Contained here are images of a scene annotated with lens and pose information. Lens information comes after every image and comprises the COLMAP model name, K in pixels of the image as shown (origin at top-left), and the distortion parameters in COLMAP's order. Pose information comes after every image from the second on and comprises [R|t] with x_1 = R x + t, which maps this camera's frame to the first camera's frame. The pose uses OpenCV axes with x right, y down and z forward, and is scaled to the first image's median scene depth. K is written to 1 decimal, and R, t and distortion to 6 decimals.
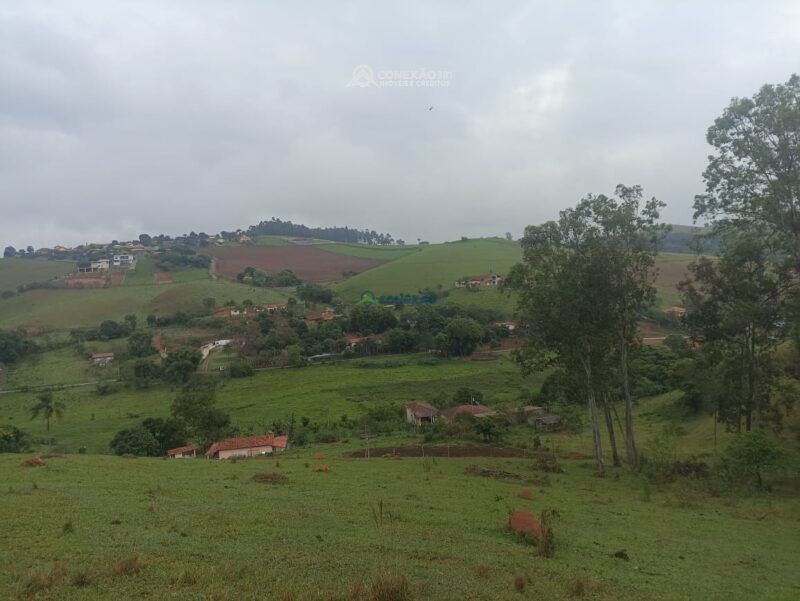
lens RADIAL K [[589.7, 0, 407.1], [0, 589.7, 299.1], [0, 0, 1]] dist [0.064931, -0.060166]
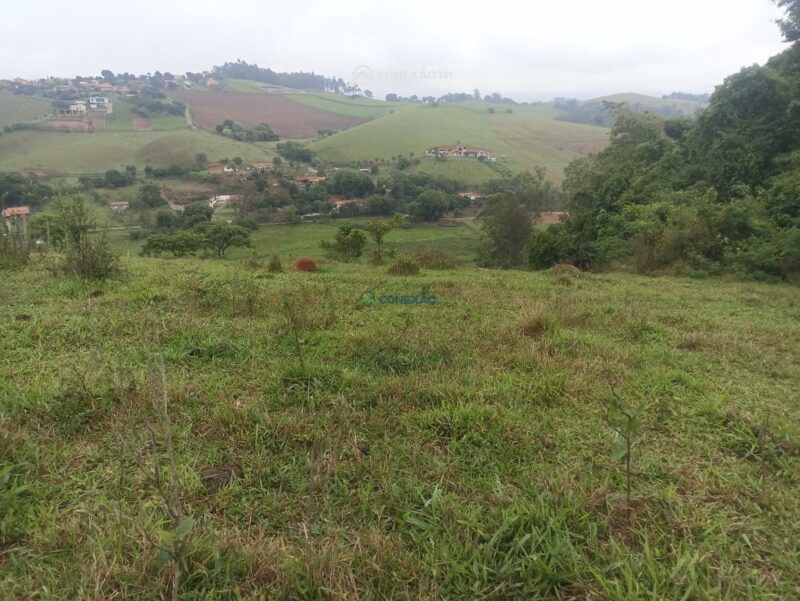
lens RADIAL K [[589.7, 0, 404.2], [0, 589.7, 301.4], [0, 0, 1]] dist [0.064931, -0.060166]
pose [[0.996544, 0.037872, 0.073935, -0.038416], [-0.055296, 0.966618, 0.250184, -0.039349], [-0.061992, -0.253407, 0.965371, -0.180541]]
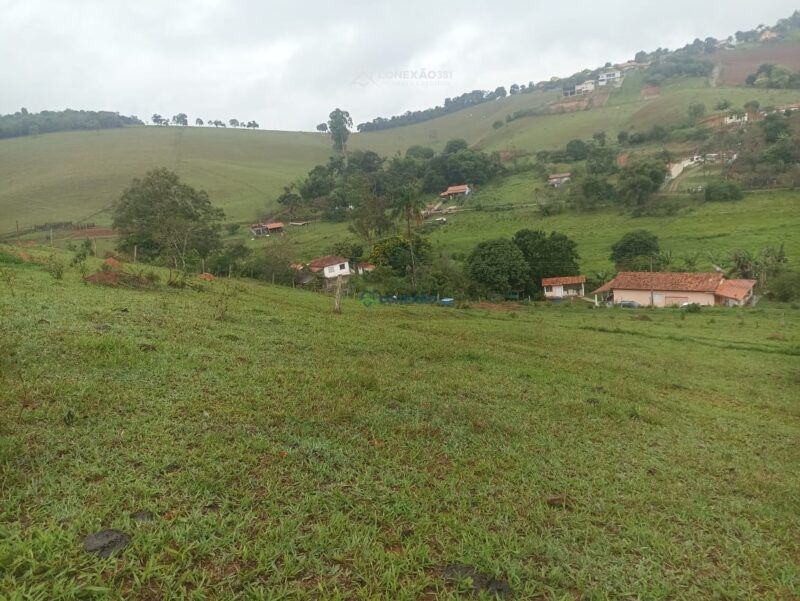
lens RADIAL K [[589.7, 0, 393.1], [0, 589.7, 299.7], [0, 0, 1]] dist [0.064931, -0.060166]
pose [[0.687449, 0.139690, -0.712672, -0.019154], [0.050790, 0.969676, 0.239058, 0.046214], [0.724455, -0.200536, 0.659508, 0.184018]]
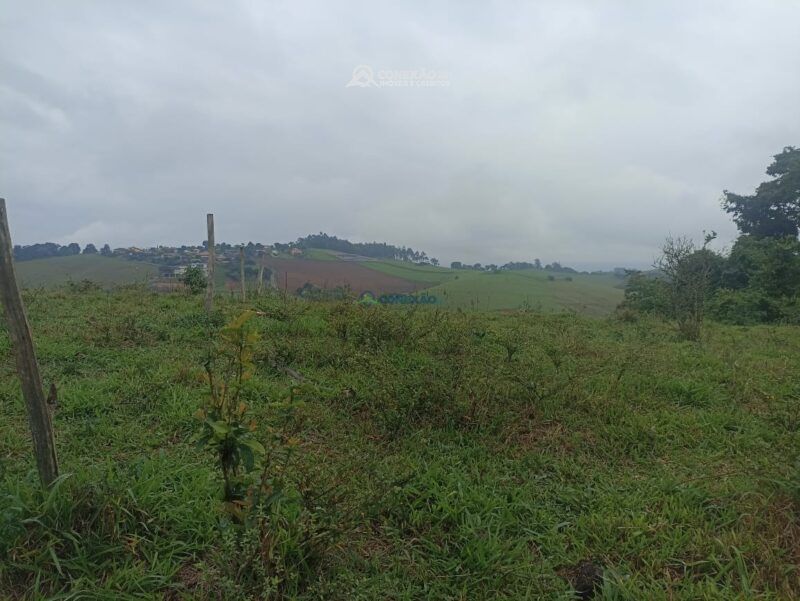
lens RADIAL K [[589.7, 0, 402.9], [0, 589.7, 297.0], [0, 0, 1]] dist [0.064931, -0.060166]
pose [[0.996043, 0.074960, -0.047742, -0.042659], [-0.075807, 0.996991, -0.016185, -0.035721], [0.046385, 0.019740, 0.998729, -0.226887]]
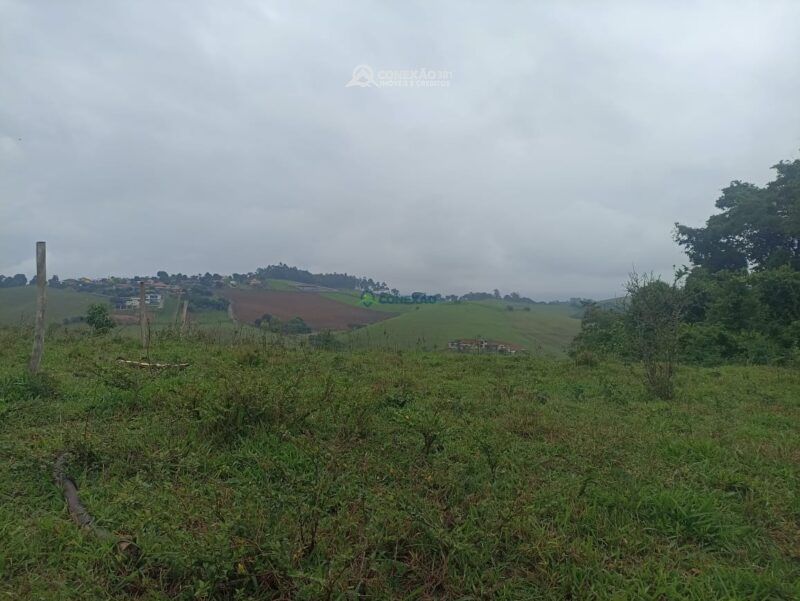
lens RADIAL K [[589.7, 0, 403.1], [0, 589.7, 289.3], [0, 0, 1]] dist [0.064931, -0.060166]
pose [[0.997457, 0.070001, 0.013396, -0.040937], [-0.068615, 0.994002, -0.085162, -0.036727], [-0.019277, 0.084026, 0.996277, -0.221053]]
